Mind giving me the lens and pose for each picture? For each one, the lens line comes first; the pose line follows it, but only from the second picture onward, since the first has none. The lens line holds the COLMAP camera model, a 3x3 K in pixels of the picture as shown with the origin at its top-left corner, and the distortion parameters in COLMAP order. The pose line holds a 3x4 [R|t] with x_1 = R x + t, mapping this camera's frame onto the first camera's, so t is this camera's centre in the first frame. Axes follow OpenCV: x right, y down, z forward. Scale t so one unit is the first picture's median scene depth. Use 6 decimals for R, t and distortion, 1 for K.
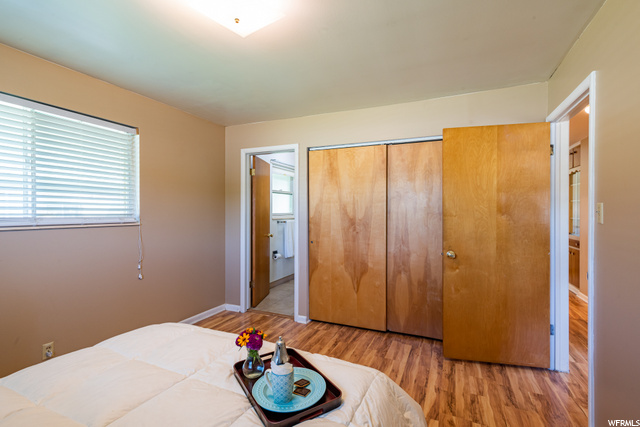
lens RADIAL K [[301.2, 0, 320.0], [0, 301.2, 213.5], [0, 0, 1]] dist [-0.000062, -0.000019]
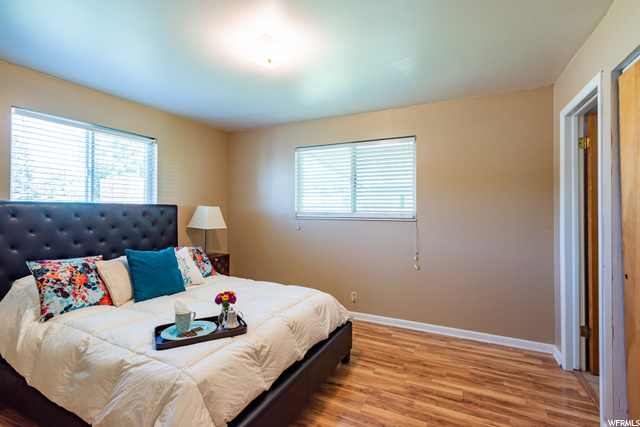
lens RADIAL K [[301.2, 0, 320.0], [0, 301.2, 213.5], [0, 0, 1]] dist [-0.000062, -0.000019]
pose [[-0.037185, 0.011126, -0.999246, 0.435403], [-0.012487, 0.999855, 0.011598, 0.000851], [0.999230, 0.012908, -0.037041, 0.562940]]
